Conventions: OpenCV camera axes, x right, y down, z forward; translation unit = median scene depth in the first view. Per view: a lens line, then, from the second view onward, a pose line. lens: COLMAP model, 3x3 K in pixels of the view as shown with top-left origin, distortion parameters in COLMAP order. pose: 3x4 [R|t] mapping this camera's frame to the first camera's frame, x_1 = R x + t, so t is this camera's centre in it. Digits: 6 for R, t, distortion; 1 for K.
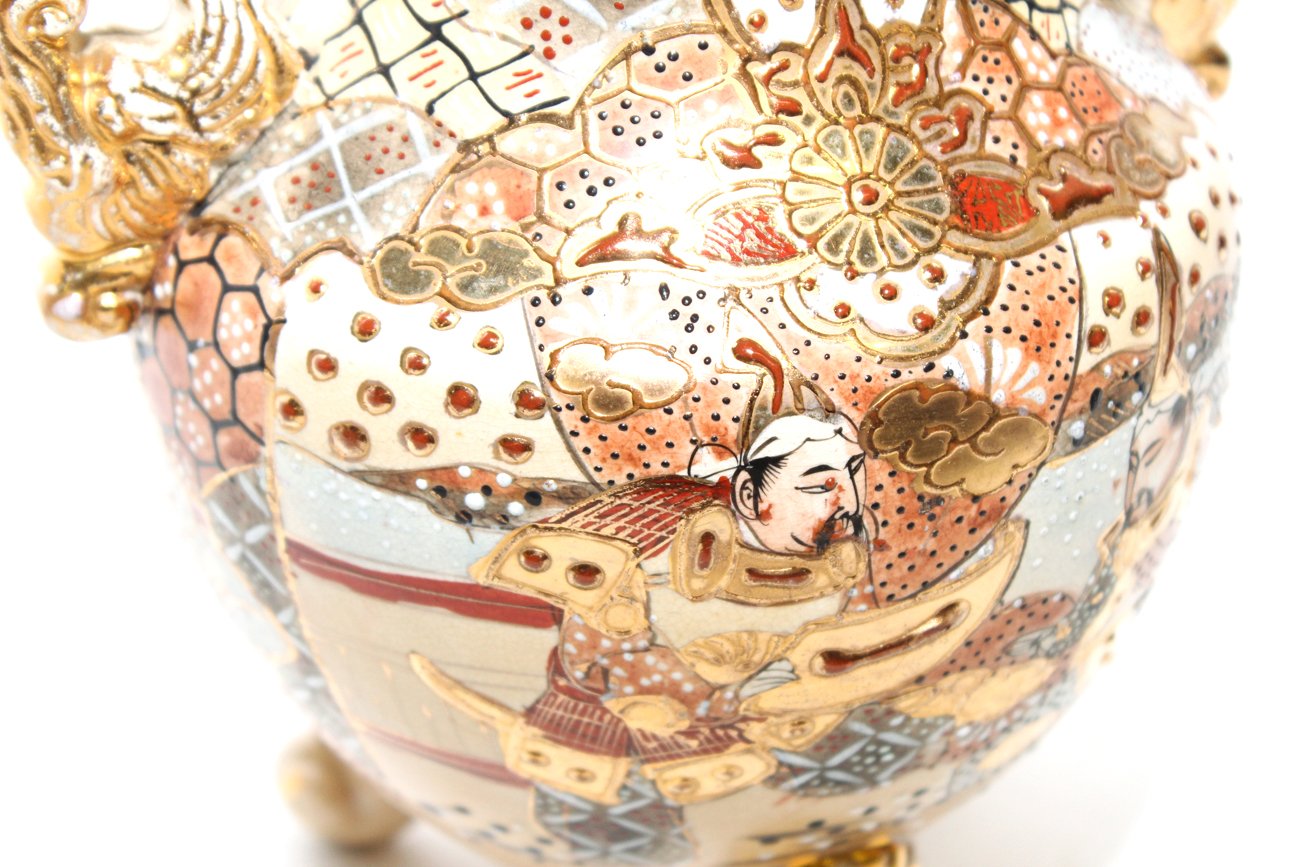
lens RADIAL K [[3088.3, 0, 659.0], [0, 3088.3, 442.7], [0, 0, 1]] dist [0.102086, 0.000000]
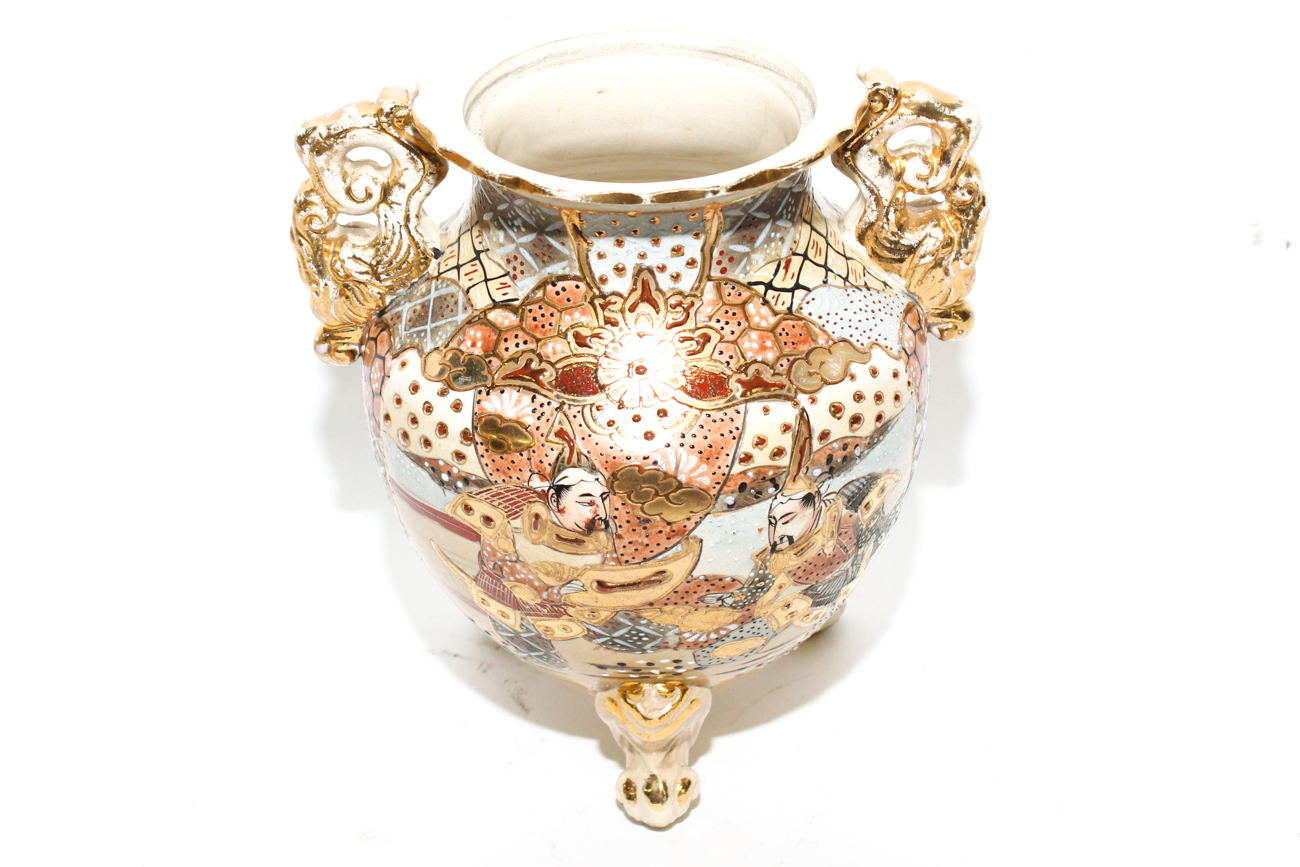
lens RADIAL K [[2841.7, 0, 644.4], [0, 2841.7, 429.0], [0, 0, 1]] dist [-0.019515, 0.000000]
pose [[0.913904, 0.192135, -0.357580, 0.750762], [-0.173096, 0.981244, 0.084842, -0.201125], [0.367174, -0.015642, 0.930021, -0.767667]]
